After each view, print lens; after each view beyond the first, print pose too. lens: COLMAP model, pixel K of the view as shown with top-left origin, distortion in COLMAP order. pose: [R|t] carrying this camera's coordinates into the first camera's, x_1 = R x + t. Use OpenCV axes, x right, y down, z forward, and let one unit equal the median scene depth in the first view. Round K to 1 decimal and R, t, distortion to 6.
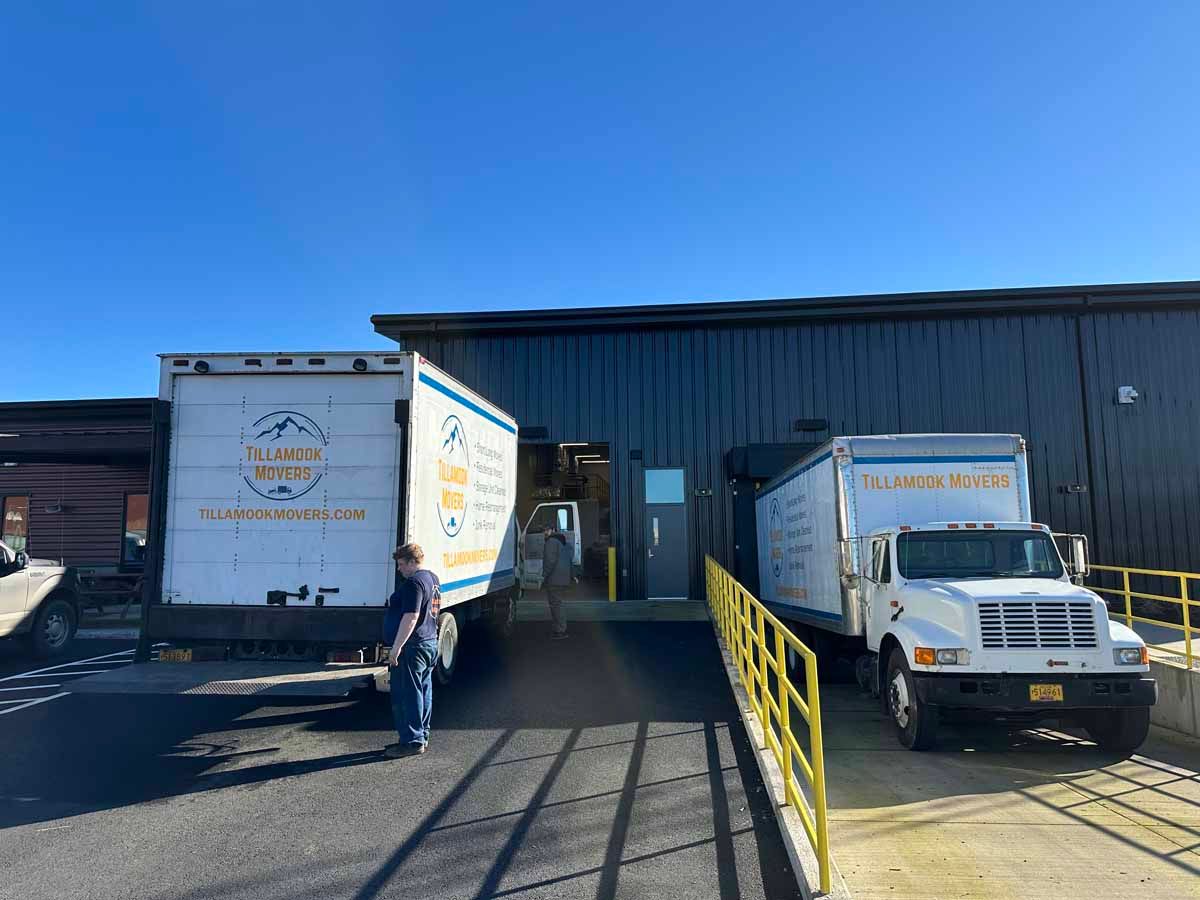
lens RADIAL K [[852.6, 0, 600.0], [0, 852.6, 450.0], [0, 0, 1]] dist [0.101877, -0.139589]
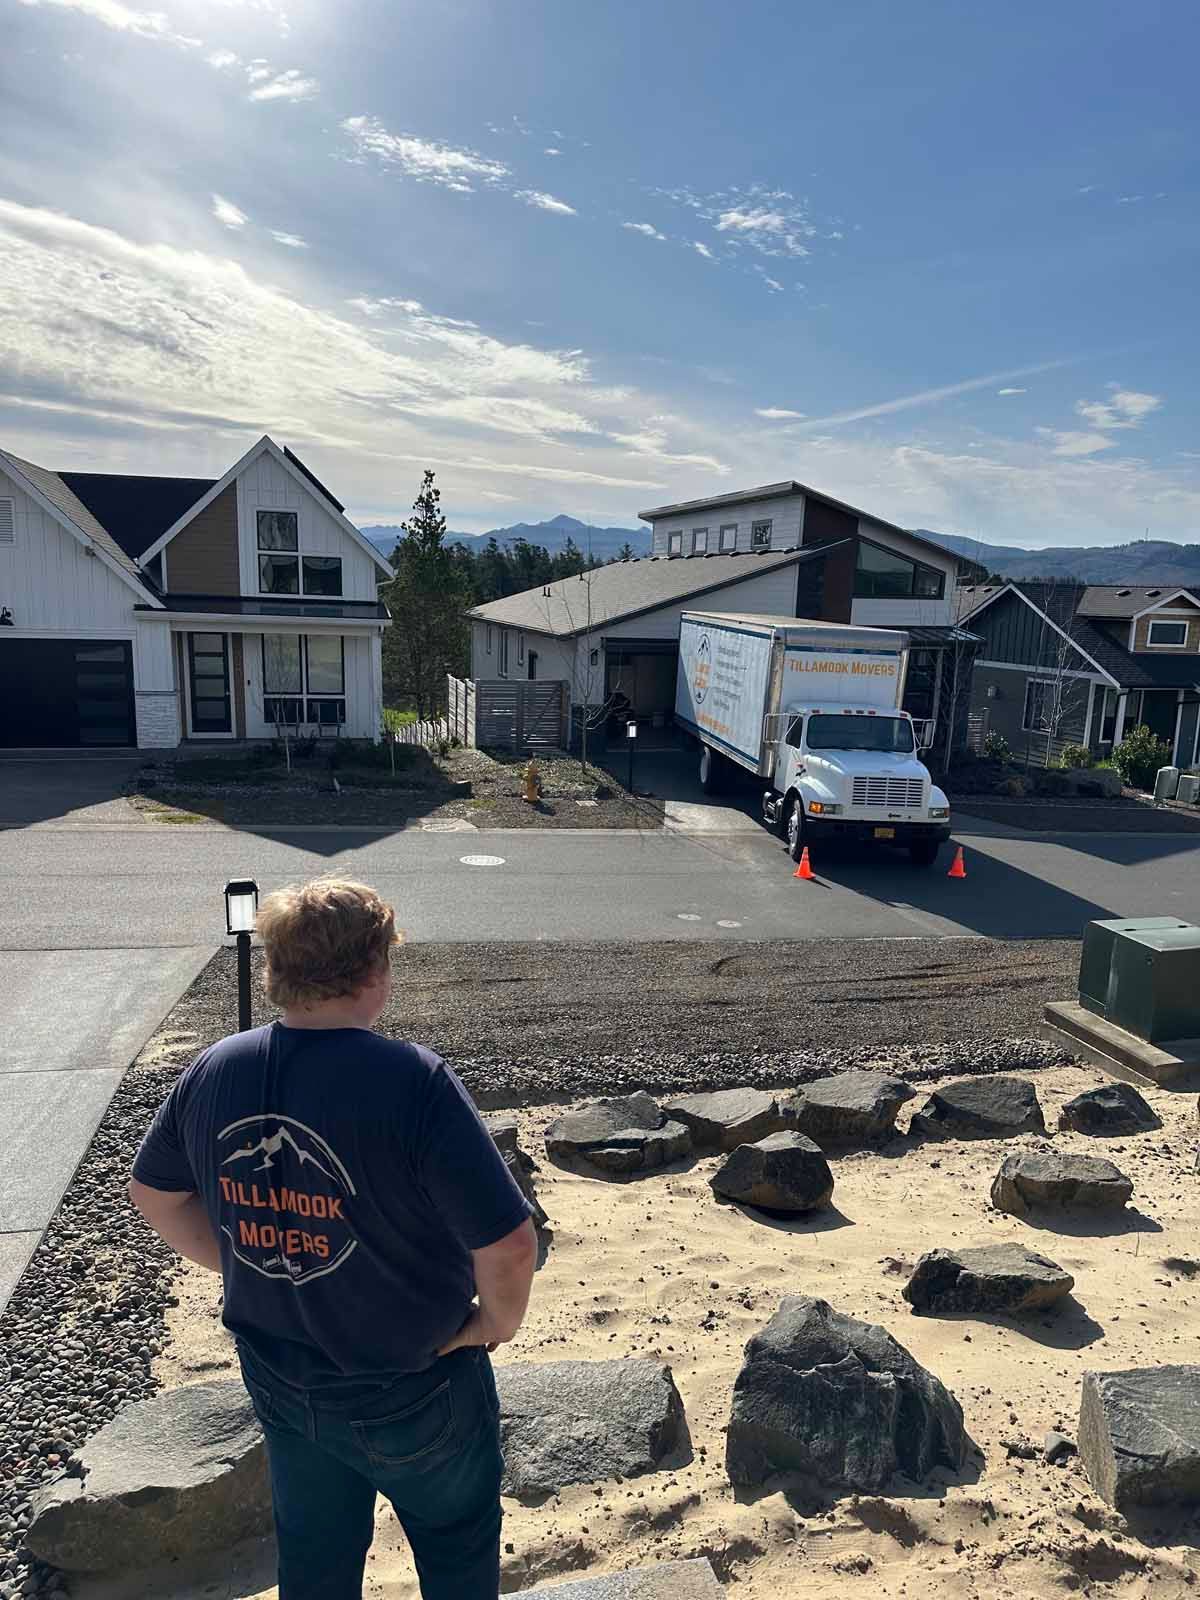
lens RADIAL K [[1136.8, 0, 600.0], [0, 1136.8, 800.0], [0, 0, 1]] dist [0.101877, -0.139589]
pose [[0.980892, 0.037510, 0.190903, -0.345147], [-0.099459, 0.940005, 0.326342, -0.352069], [-0.167208, -0.339094, 0.925774, -0.719244]]
